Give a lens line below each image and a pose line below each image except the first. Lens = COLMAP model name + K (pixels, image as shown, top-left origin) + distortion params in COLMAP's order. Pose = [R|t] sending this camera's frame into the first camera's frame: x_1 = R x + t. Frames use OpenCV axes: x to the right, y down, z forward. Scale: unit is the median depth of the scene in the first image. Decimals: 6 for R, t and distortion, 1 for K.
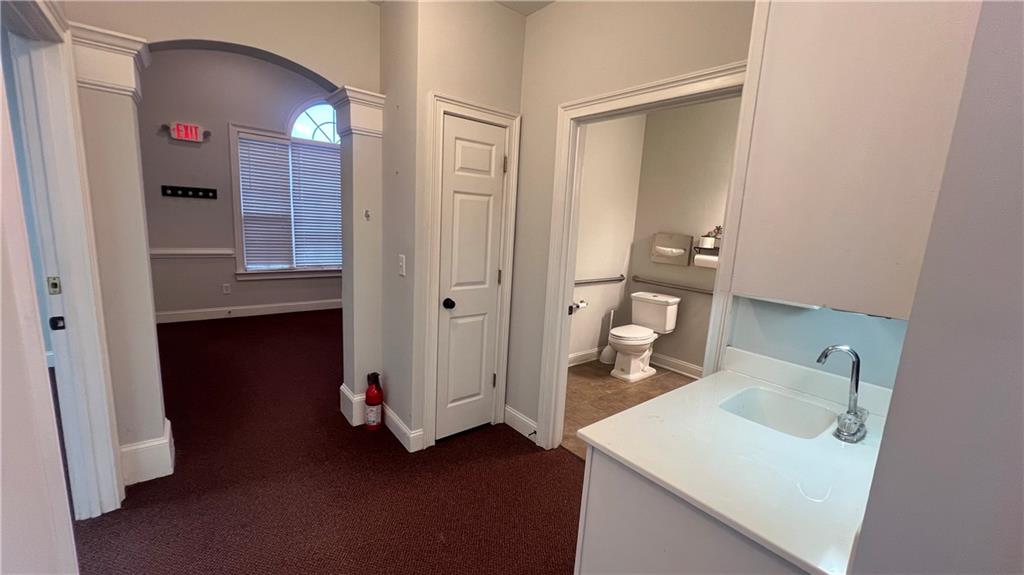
lens RADIAL K [[407.2, 0, 511.4], [0, 407.2, 291.2], [0, 0, 1]] dist [0.002682, 0.000938]
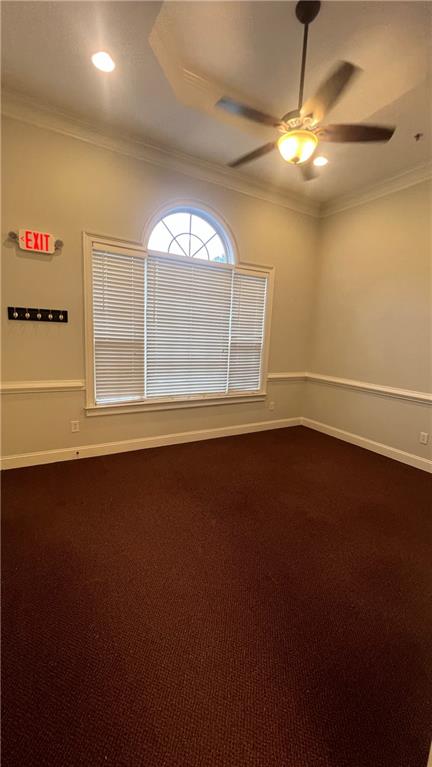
lens RADIAL K [[305.7, 0, 218.3], [0, 305.7, 385.3], [0, 0, 1]] dist [0.003322, -0.000497]
pose [[0.990588, 0.007516, -0.136671, -0.422457], [-0.010283, 0.999756, -0.019548, -0.112523], [0.136491, 0.020770, 0.990424, 0.543326]]
